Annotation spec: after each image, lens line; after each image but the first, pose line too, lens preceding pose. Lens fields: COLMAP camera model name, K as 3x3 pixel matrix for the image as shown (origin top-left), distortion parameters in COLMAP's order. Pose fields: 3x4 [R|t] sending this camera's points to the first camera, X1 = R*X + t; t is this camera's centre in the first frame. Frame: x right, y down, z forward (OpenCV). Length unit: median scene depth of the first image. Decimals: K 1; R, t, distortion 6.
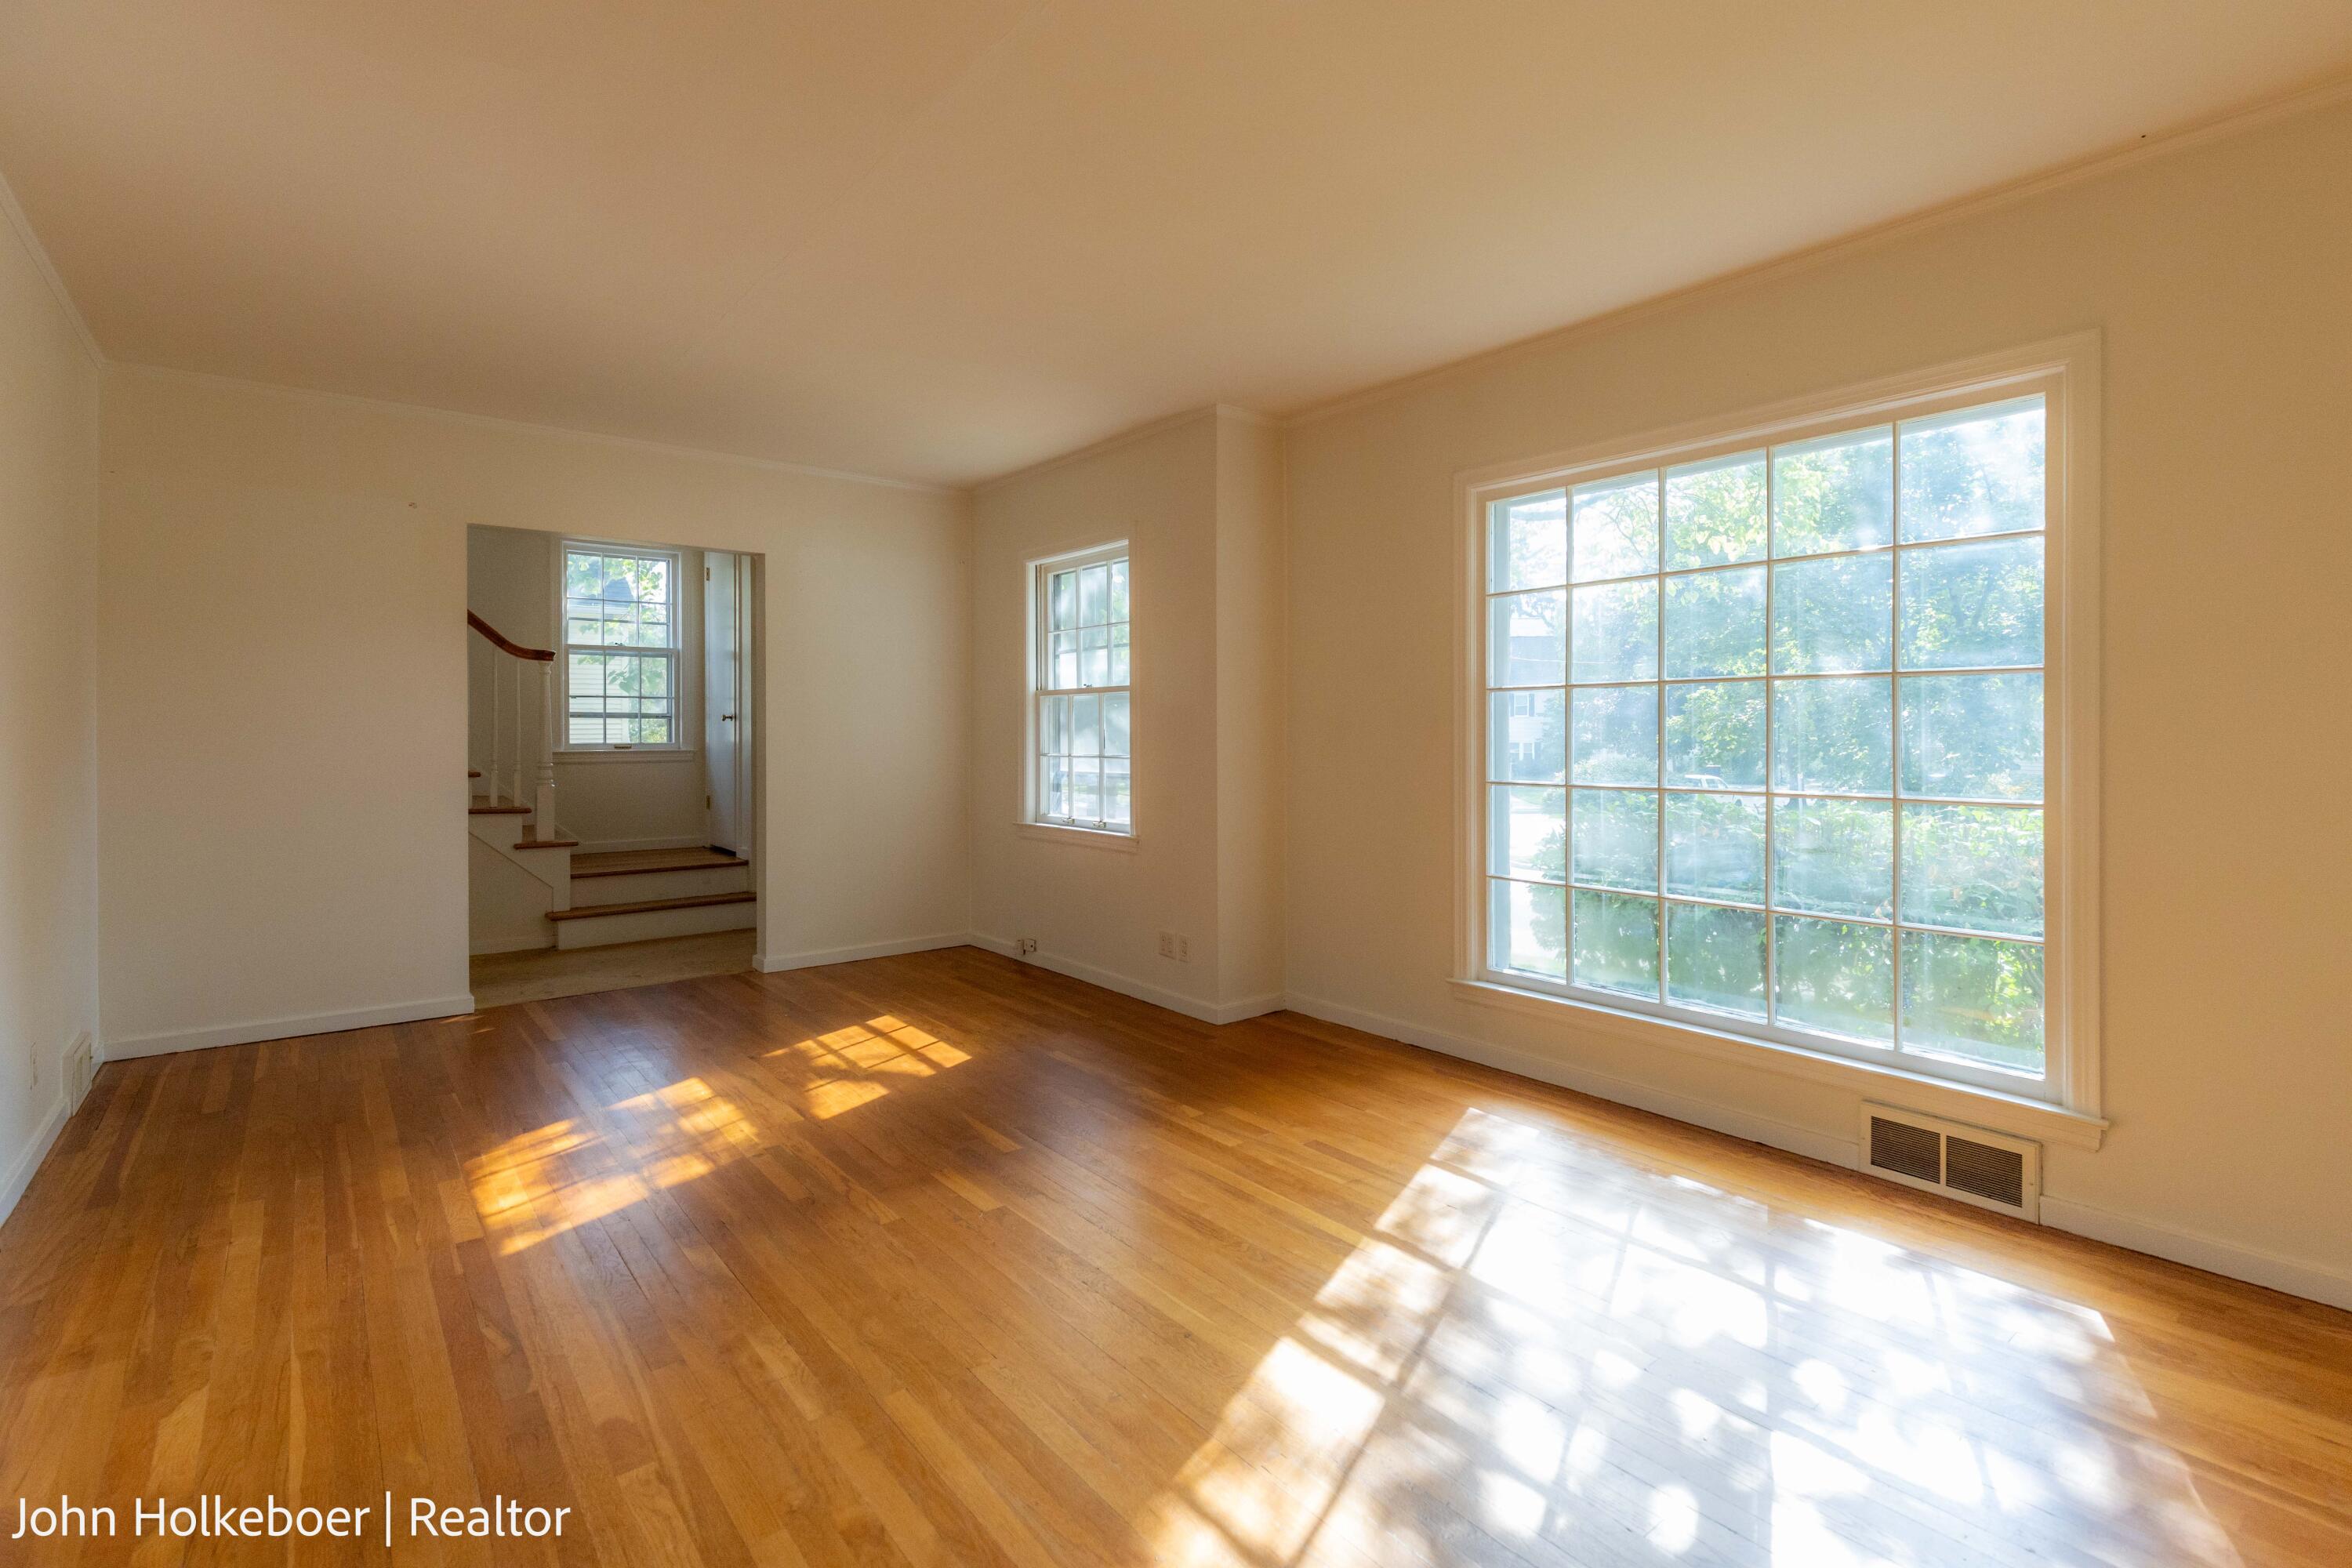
lens RADIAL K [[1102.8, 0, 1197.0], [0, 1102.8, 743.5], [0, 0, 1]] dist [0.008355, 0.000511]
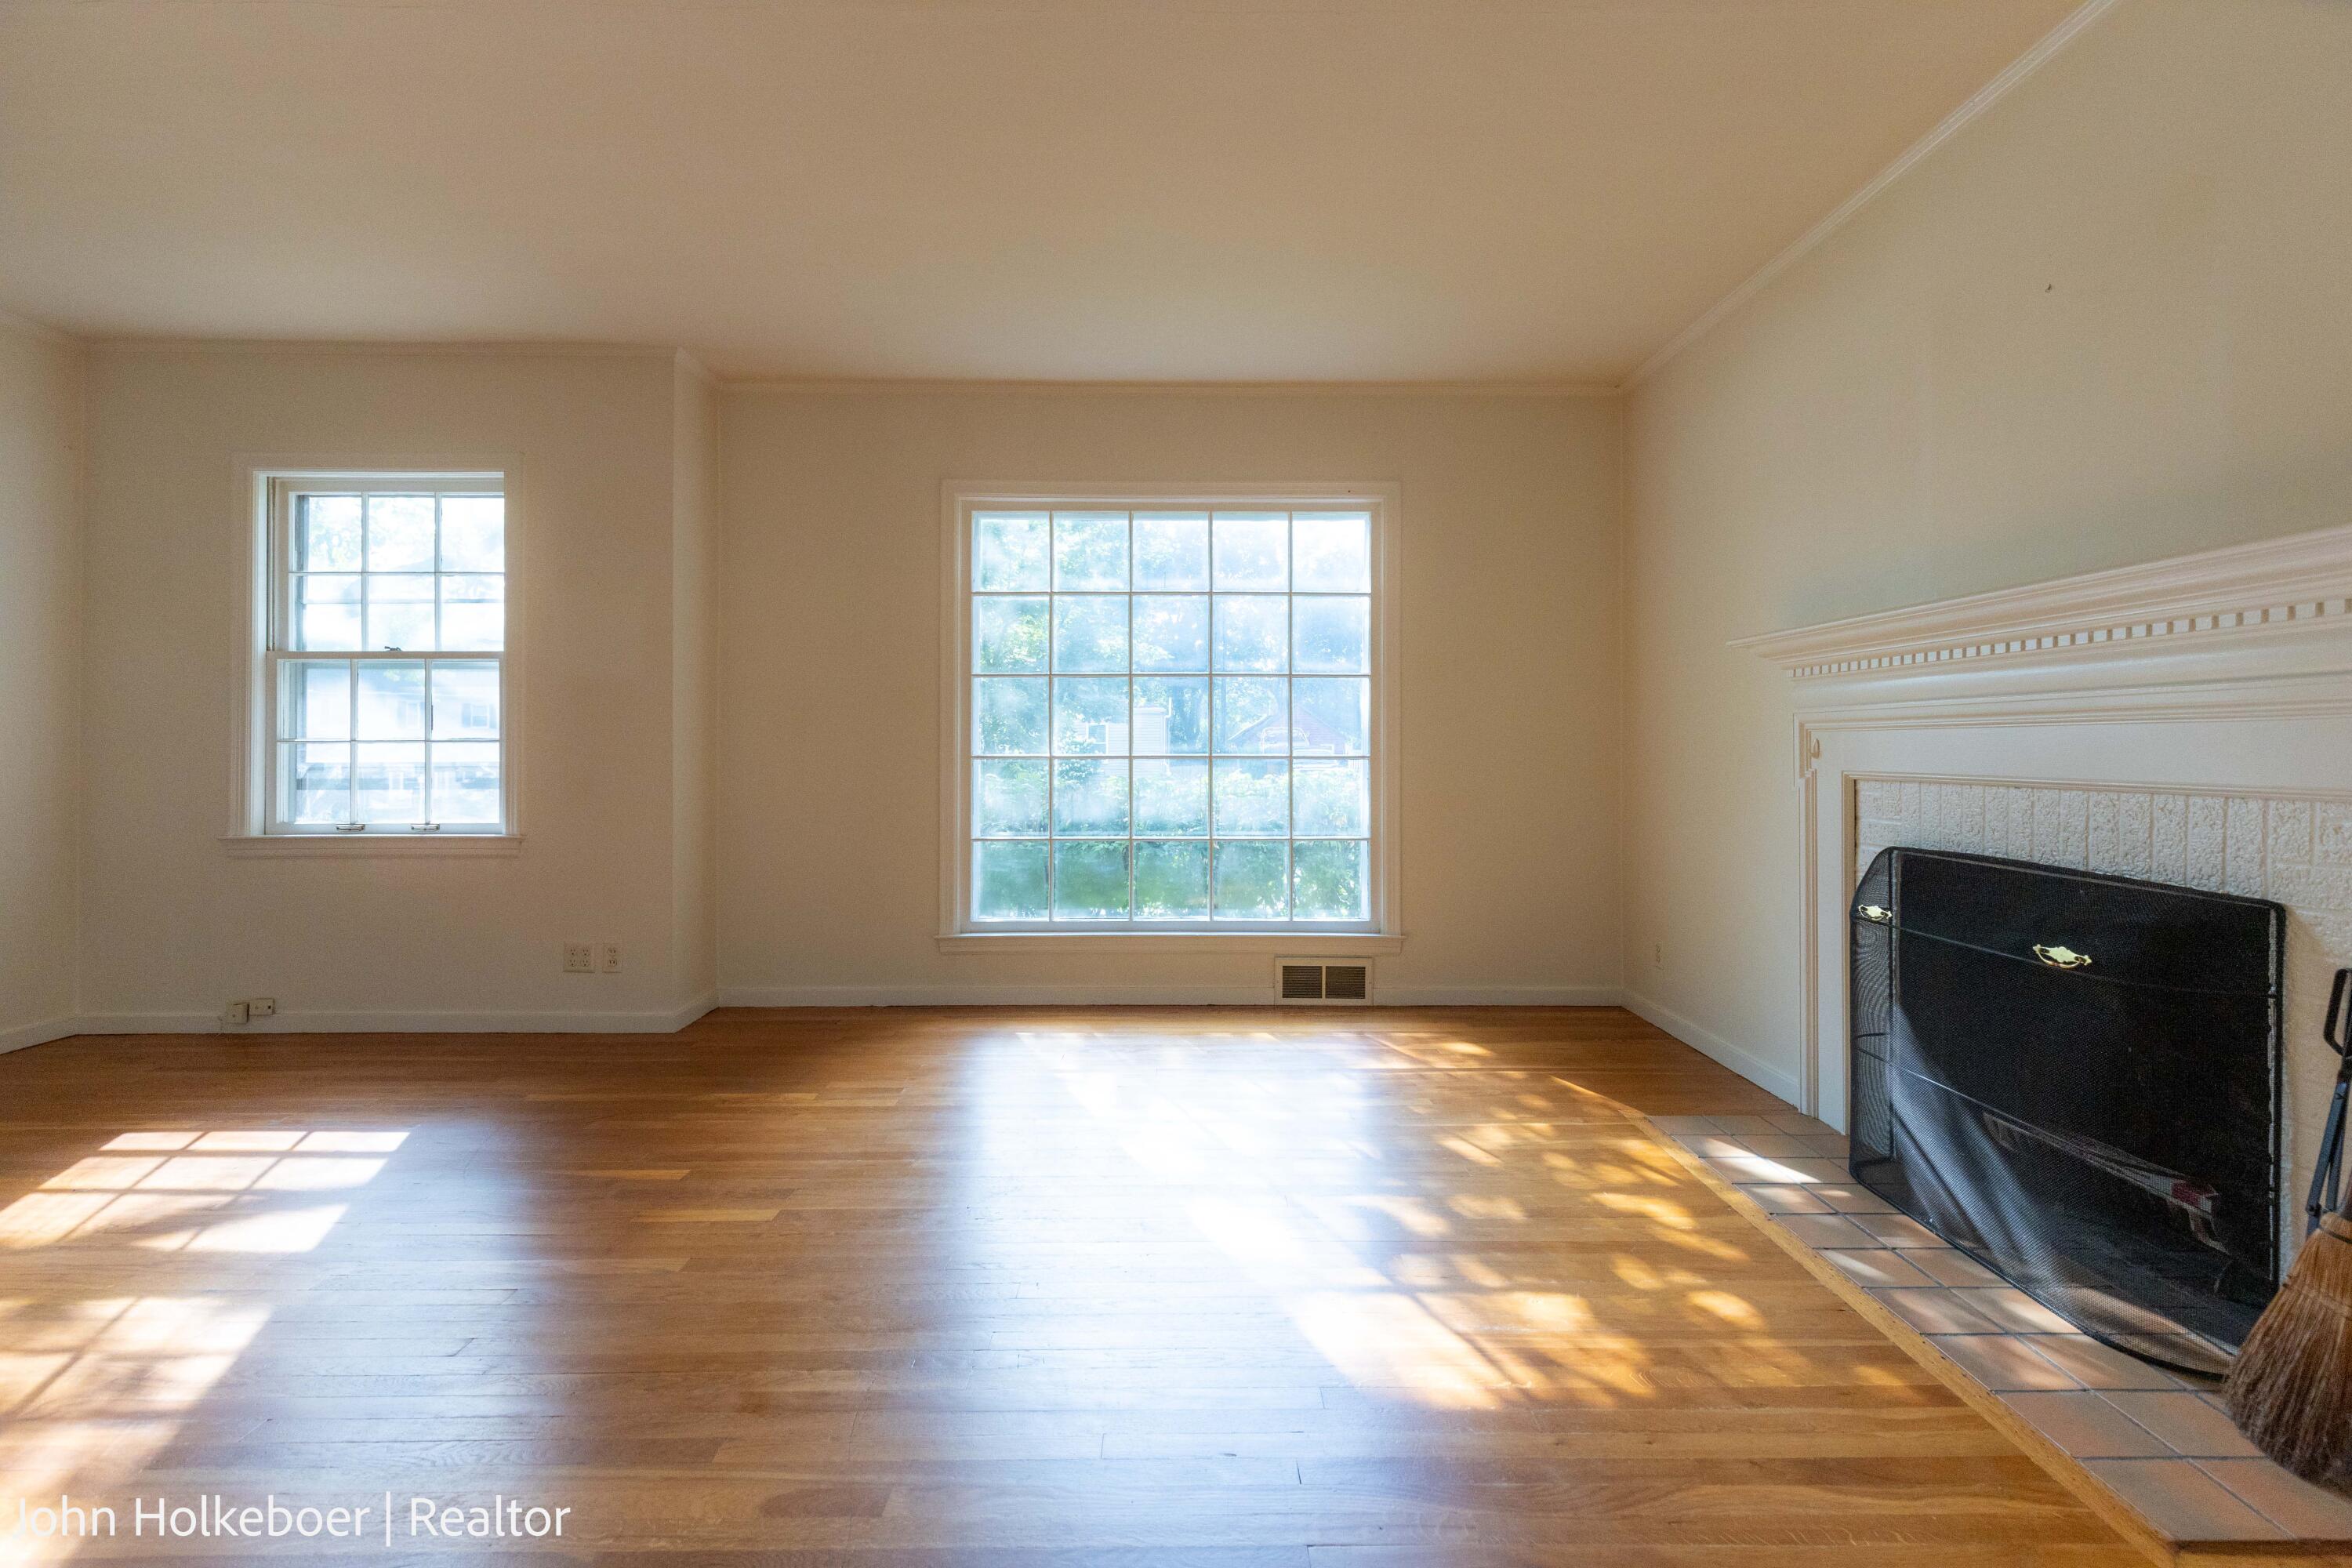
lens RADIAL K [[1102.8, 0, 1178.4], [0, 1102.8, 739.0], [0, 0, 1]] dist [0.008355, 0.000511]
pose [[0.622199, 0.002123, 0.782856, -0.439786], [0.006257, 0.999951, -0.007684, 0.024254], [-0.782834, 0.009680, 0.622156, 0.112789]]
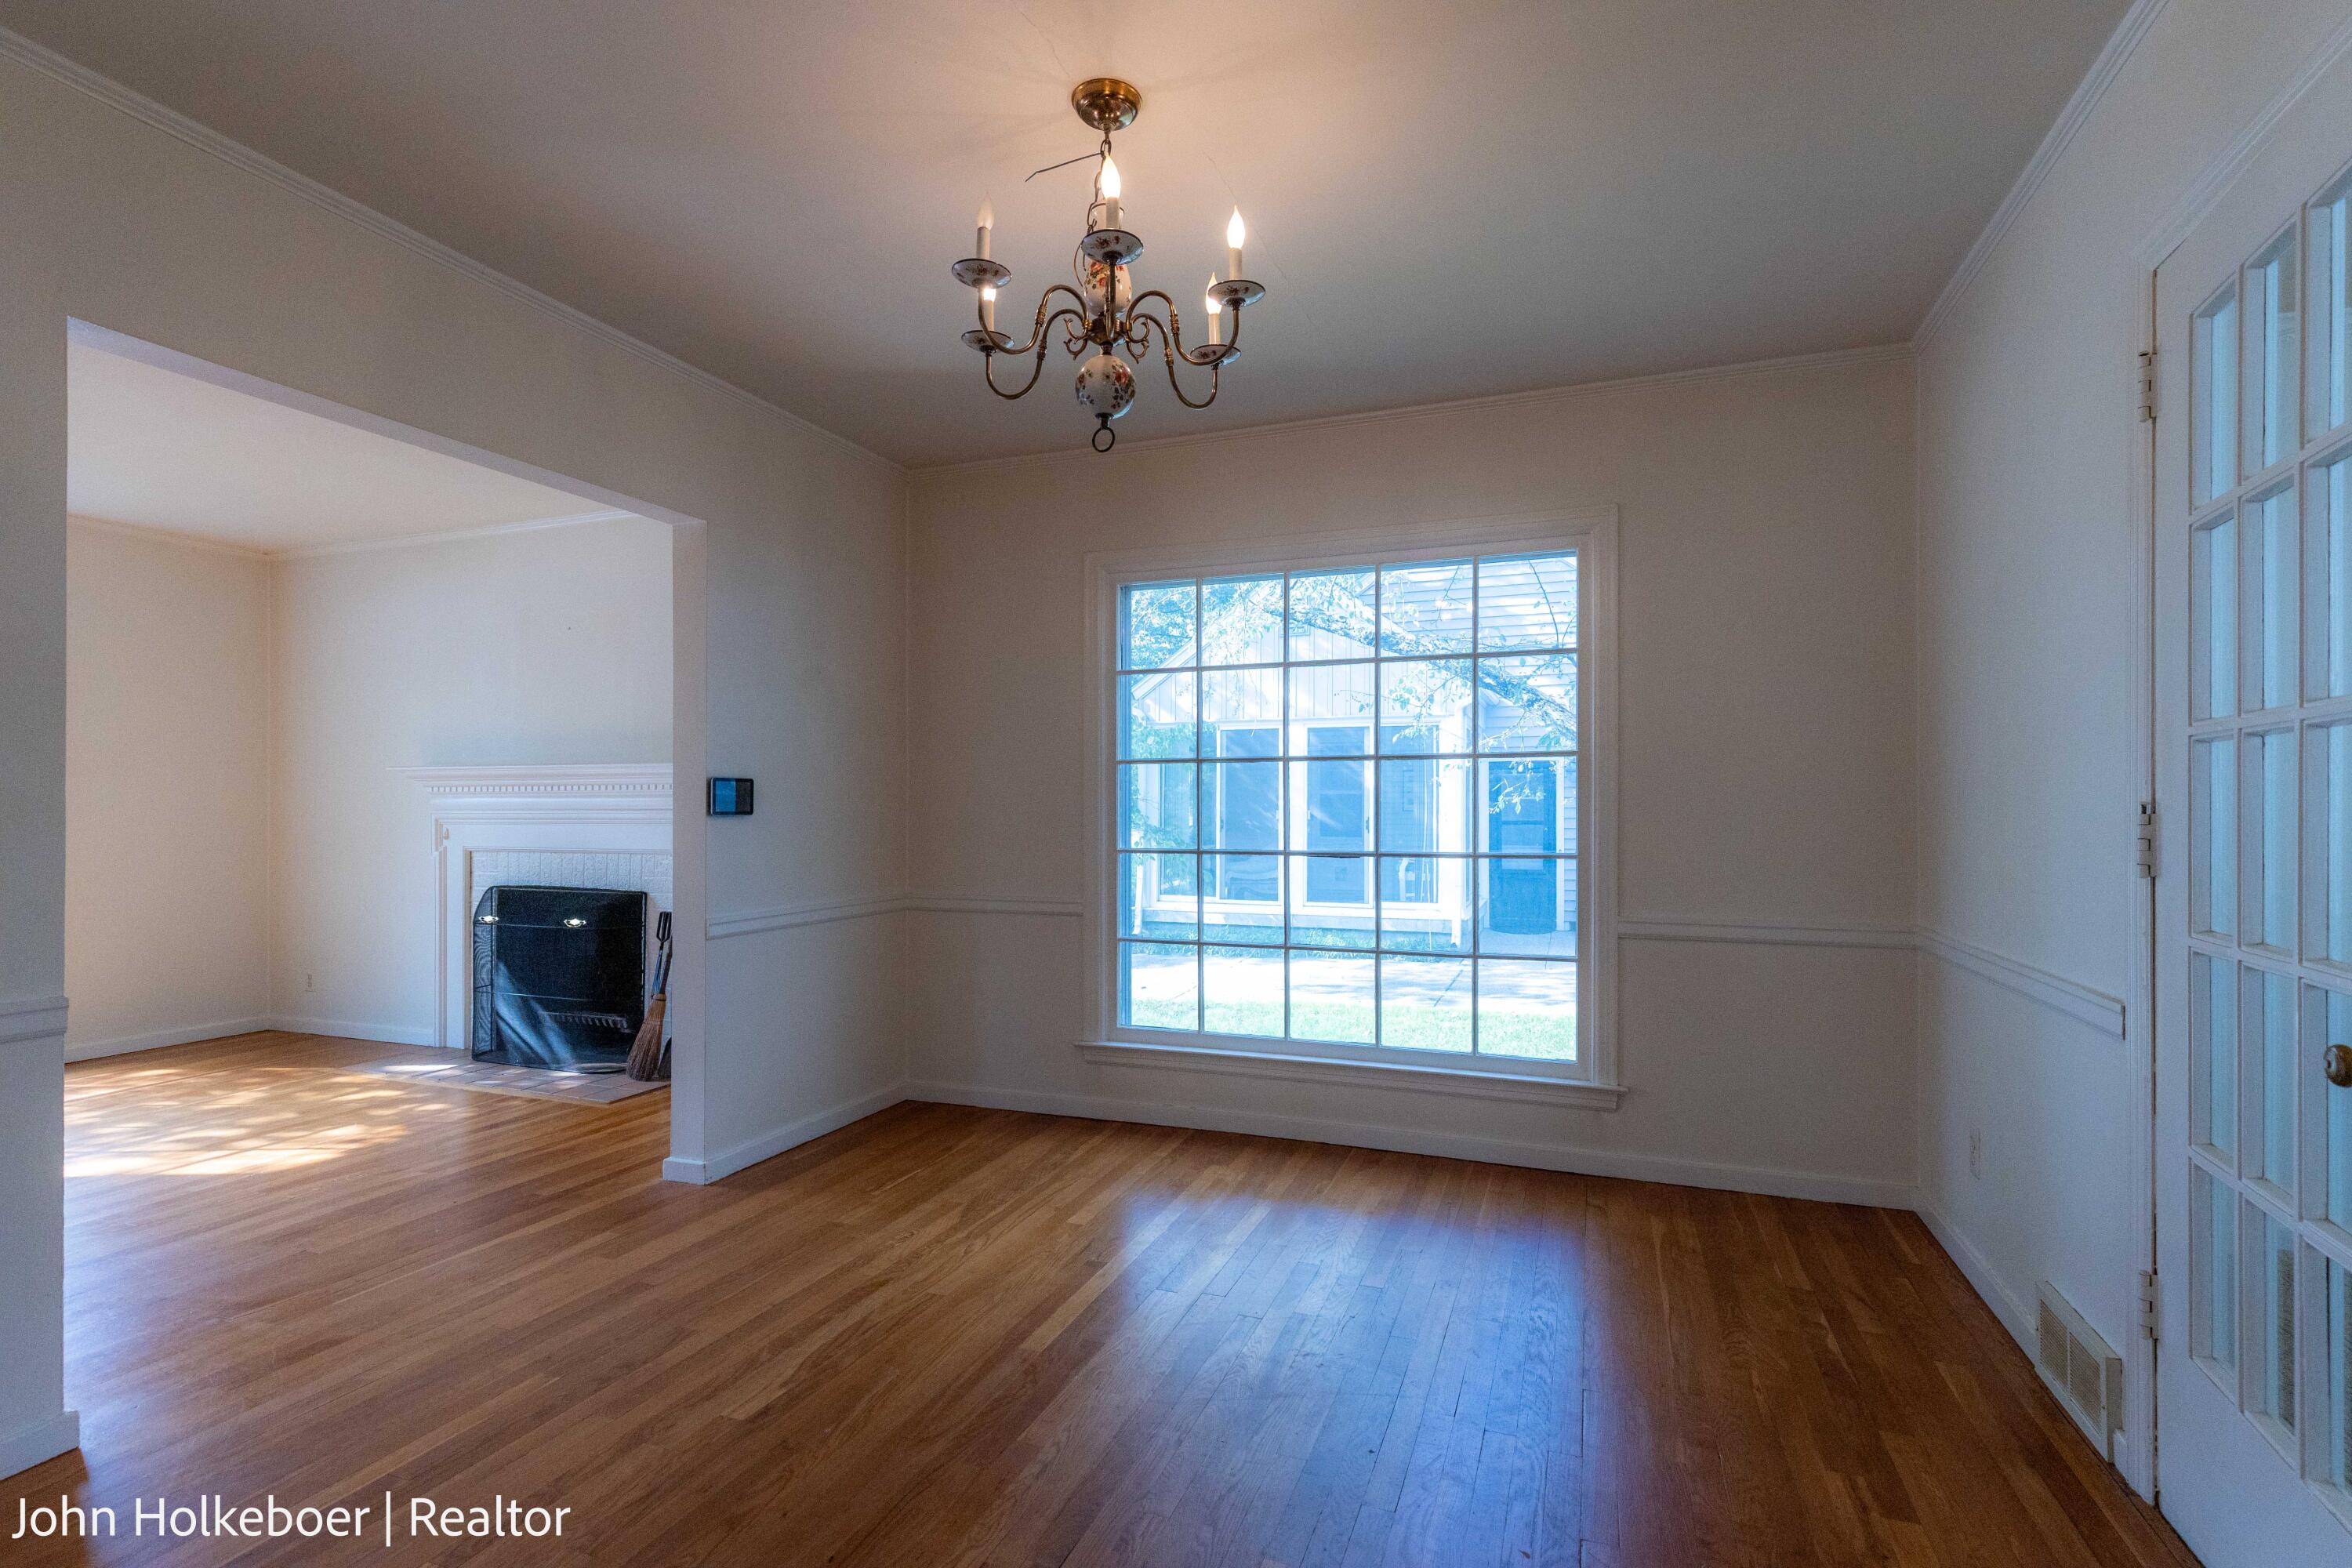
lens RADIAL K [[1102.8, 0, 1159.6], [0, 1102.8, 806.4], [0, 0, 1]] dist [0.008355, 0.000511]
pose [[-0.491097, 0.002999, 0.871100, -1.105587], [0.005667, 0.999984, -0.000247, 0.001152], [-0.871087, 0.004815, -0.491106, 0.146541]]
